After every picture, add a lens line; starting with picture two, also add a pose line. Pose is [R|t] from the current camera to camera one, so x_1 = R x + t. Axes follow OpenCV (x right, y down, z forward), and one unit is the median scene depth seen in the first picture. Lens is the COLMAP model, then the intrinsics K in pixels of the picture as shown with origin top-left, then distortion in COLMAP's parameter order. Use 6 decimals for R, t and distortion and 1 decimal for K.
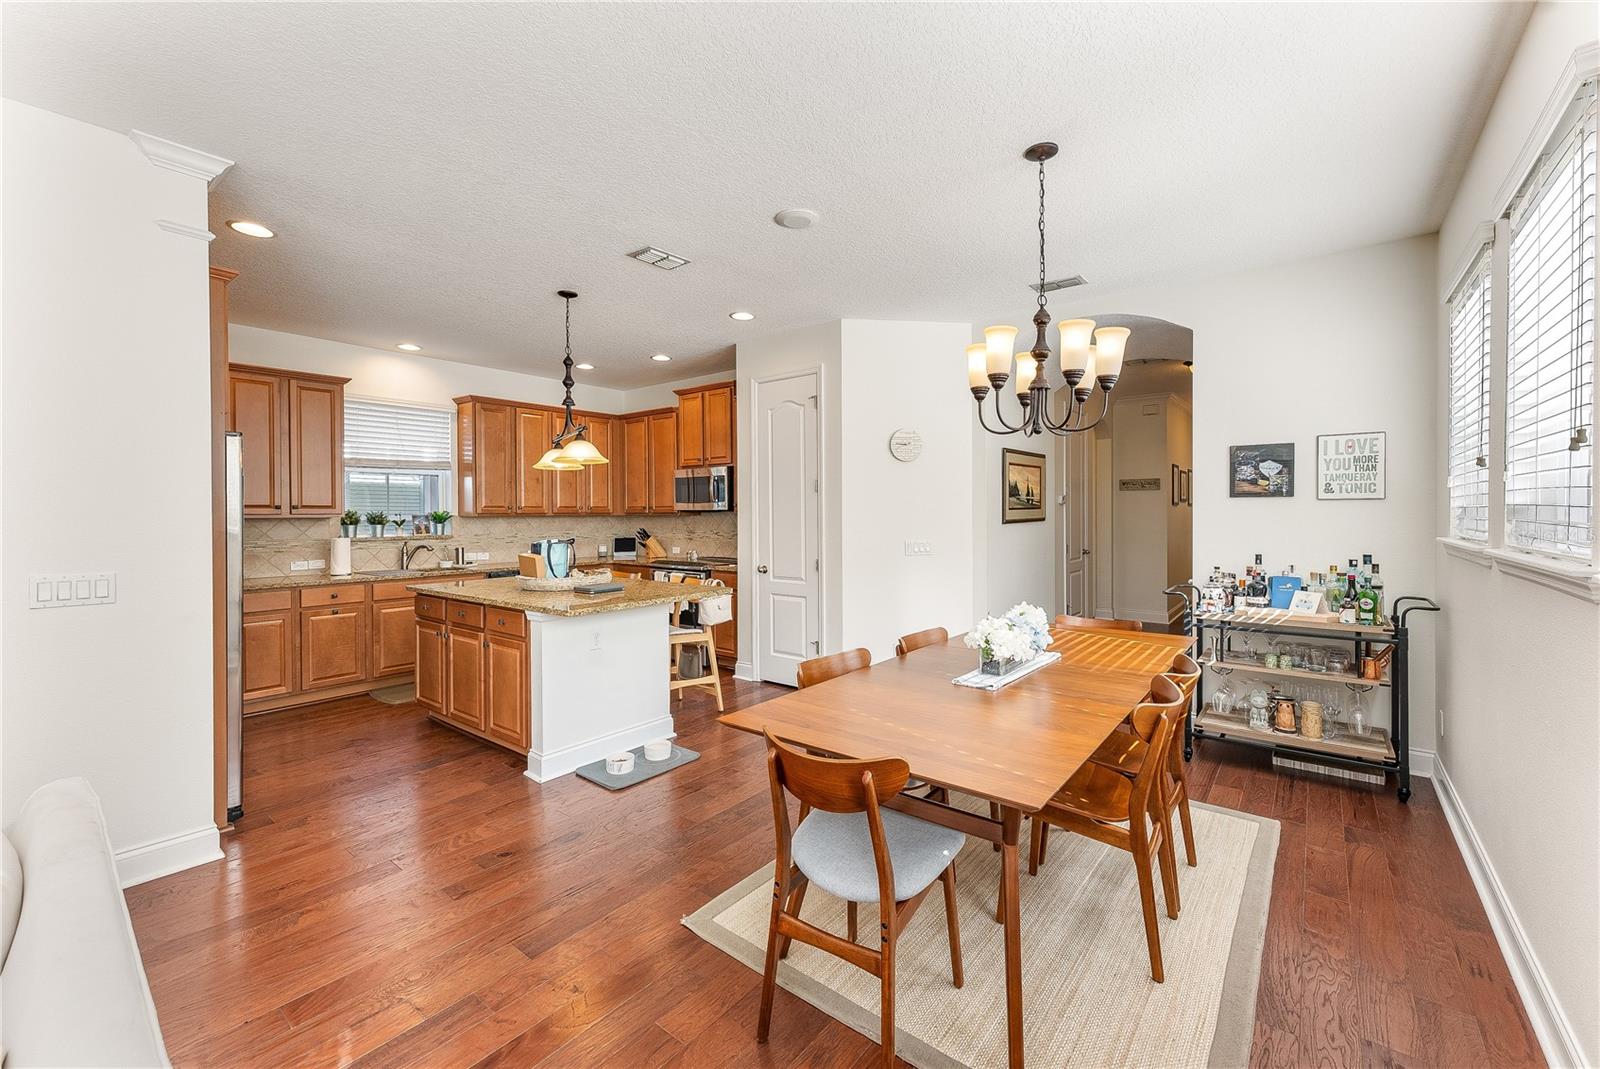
lens RADIAL K [[655.6, 0, 796.0], [0, 655.6, 515.3], [0, 0, 1]] dist [-0.001536, -0.000237]
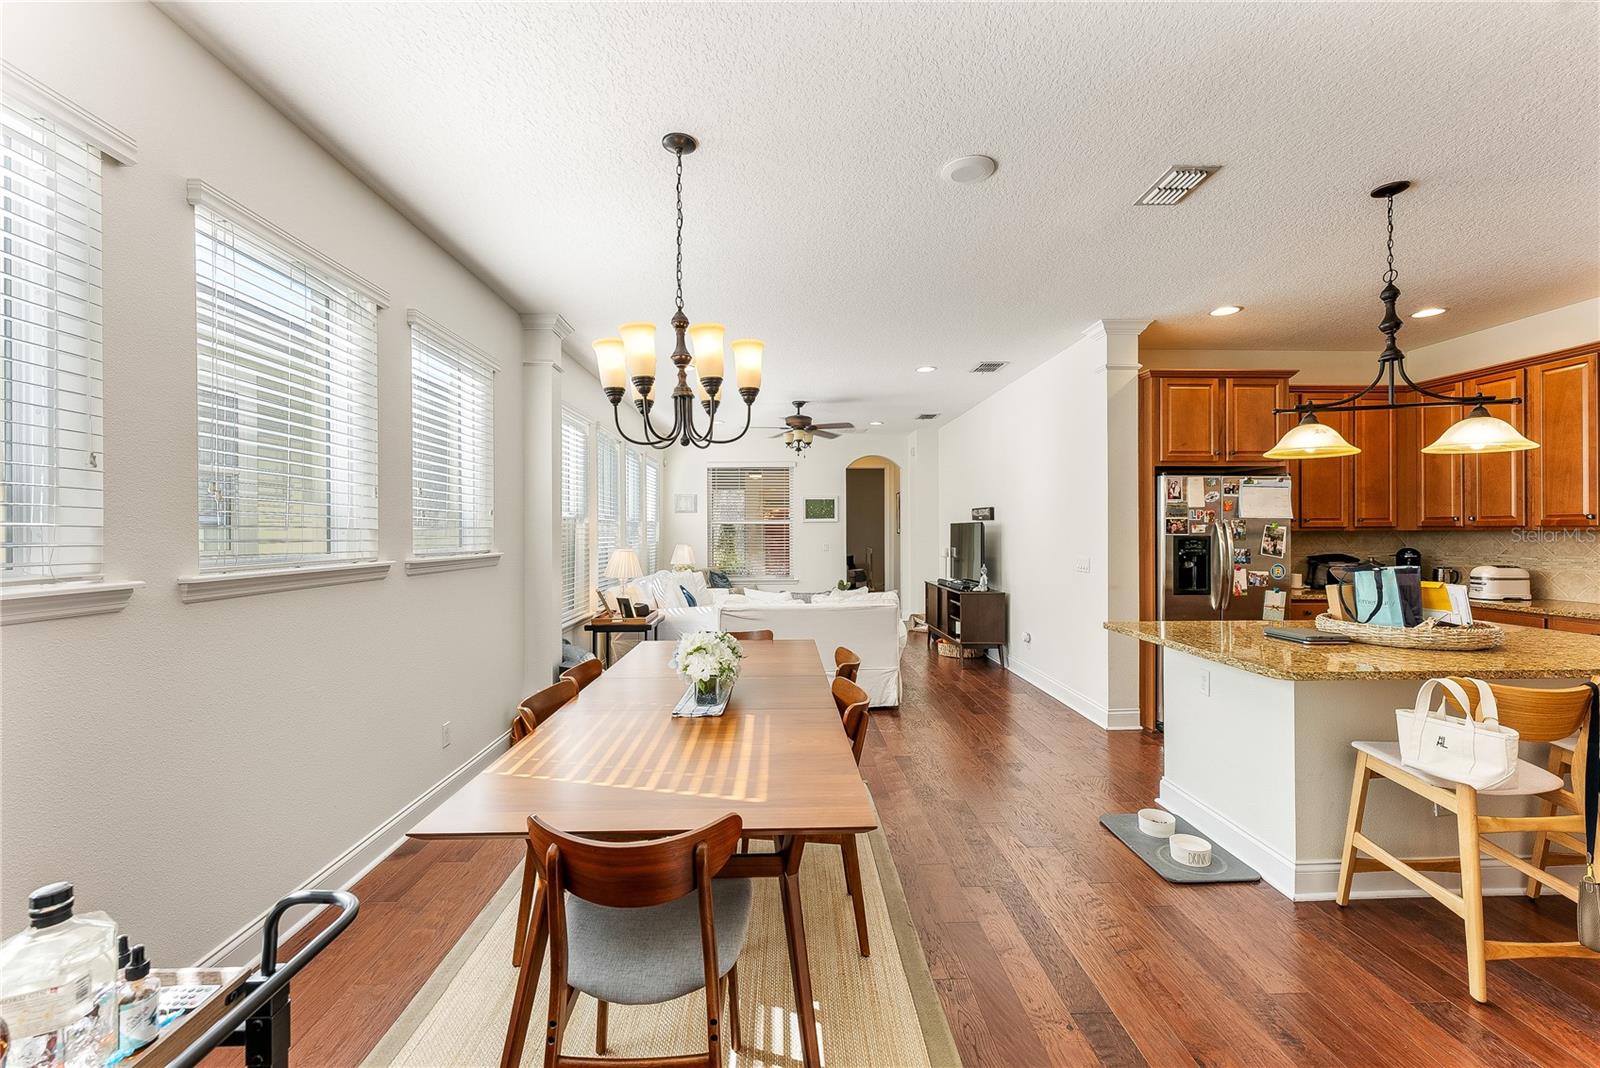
lens RADIAL K [[656.0, 0, 800.0], [0, 656.0, 534.0], [0, 0, 1]] dist [0.000770, 0.000026]
pose [[-0.757741, 0.010218, -0.652475, 0.398025], [0.004687, 0.999937, 0.010216, -0.003502], [0.652539, 0.004683, -0.757741, 0.844688]]
